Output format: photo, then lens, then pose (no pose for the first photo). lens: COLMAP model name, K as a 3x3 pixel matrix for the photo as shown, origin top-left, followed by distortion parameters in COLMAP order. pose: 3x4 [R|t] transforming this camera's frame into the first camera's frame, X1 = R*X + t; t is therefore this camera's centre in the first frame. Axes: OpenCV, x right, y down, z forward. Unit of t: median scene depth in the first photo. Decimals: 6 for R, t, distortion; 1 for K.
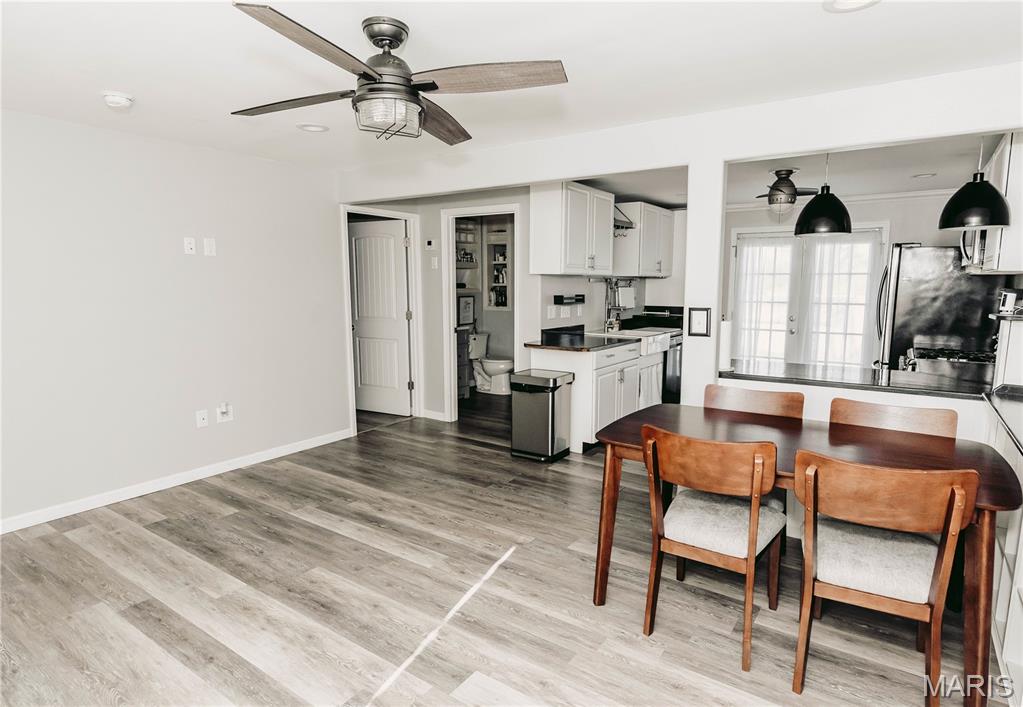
lens RADIAL K [[554.3, 0, 538.8], [0, 554.3, 357.8], [0, 0, 1]] dist [-0.001409, 0.001501]
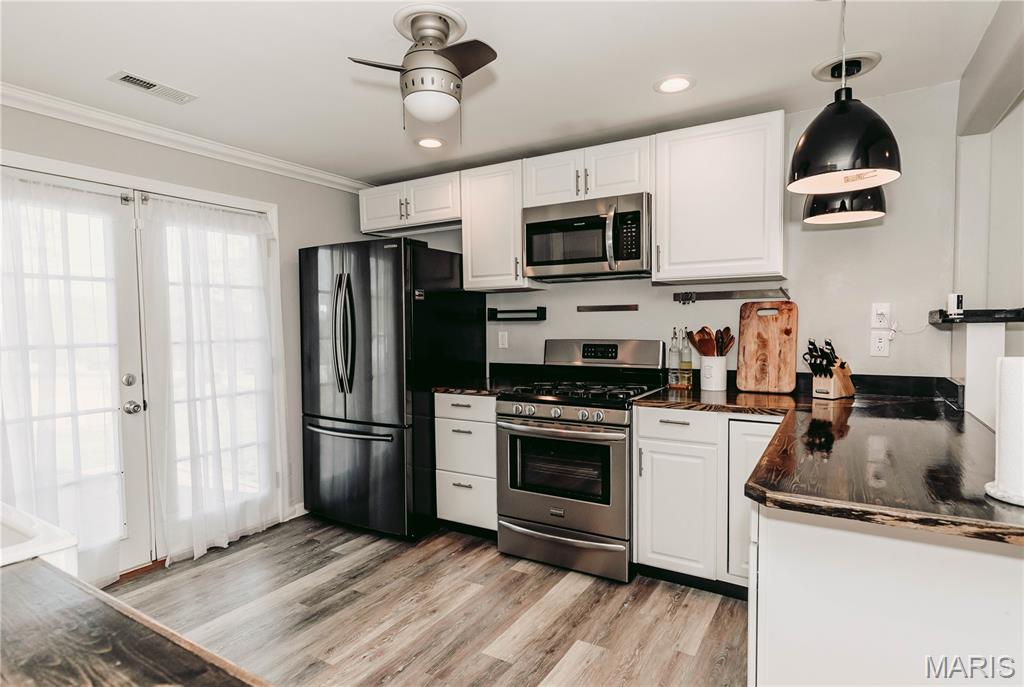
lens RADIAL K [[542.0, 0, 522.3], [0, 542.0, 347.7], [0, 0, 1]] dist [-0.000740, -0.000145]
pose [[-0.048648, -0.047292, 0.997696, 0.009644], [0.147885, 0.987528, 0.054021, -0.126452], [-0.987807, 0.150172, -0.041048, 1.203798]]
